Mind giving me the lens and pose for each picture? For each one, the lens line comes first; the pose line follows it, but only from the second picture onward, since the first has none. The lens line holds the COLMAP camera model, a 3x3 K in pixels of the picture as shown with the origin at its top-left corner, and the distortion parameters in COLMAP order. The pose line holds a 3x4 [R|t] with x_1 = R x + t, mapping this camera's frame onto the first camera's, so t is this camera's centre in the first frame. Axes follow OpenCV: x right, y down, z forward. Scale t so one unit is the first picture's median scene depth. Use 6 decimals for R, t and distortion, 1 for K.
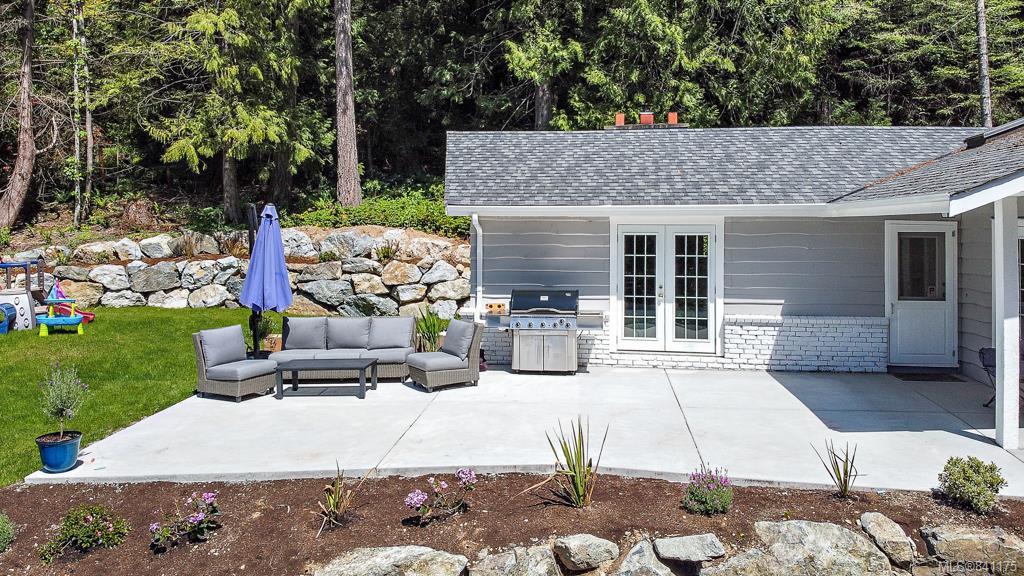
lens RADIAL K [[764.5, 0, 517.3], [0, 764.5, 272.3], [0, 0, 1]] dist [0.149183, -0.306004]
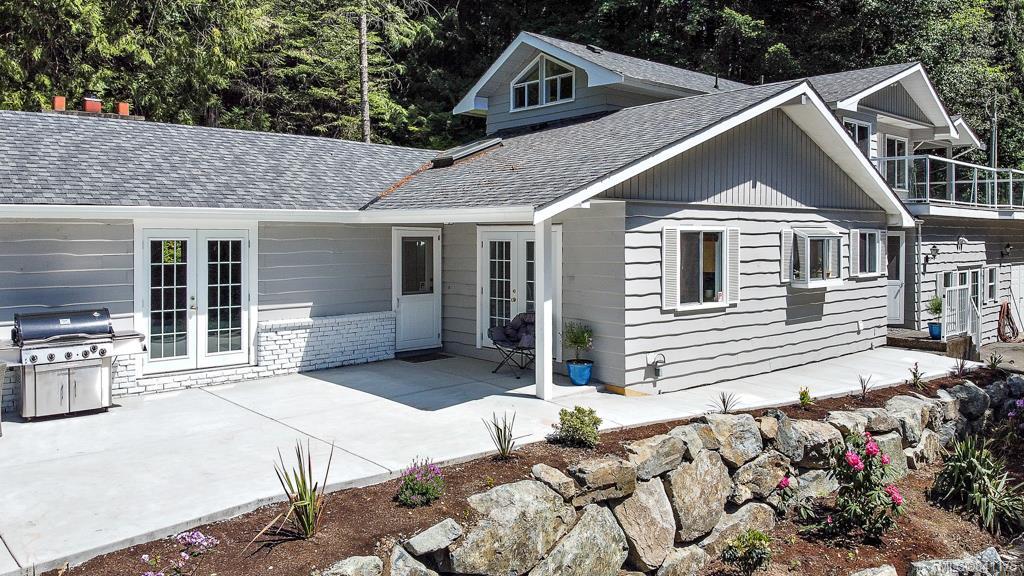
lens RADIAL K [[764.5, 0, 517.3], [0, 764.5, 272.3], [0, 0, 1]] dist [0.149183, -0.306004]
pose [[0.667179, -0.042418, 0.743689, -0.237871], [0.046036, 0.998817, 0.015670, -0.007846], [-0.743473, 0.023782, 0.668343, 0.105439]]
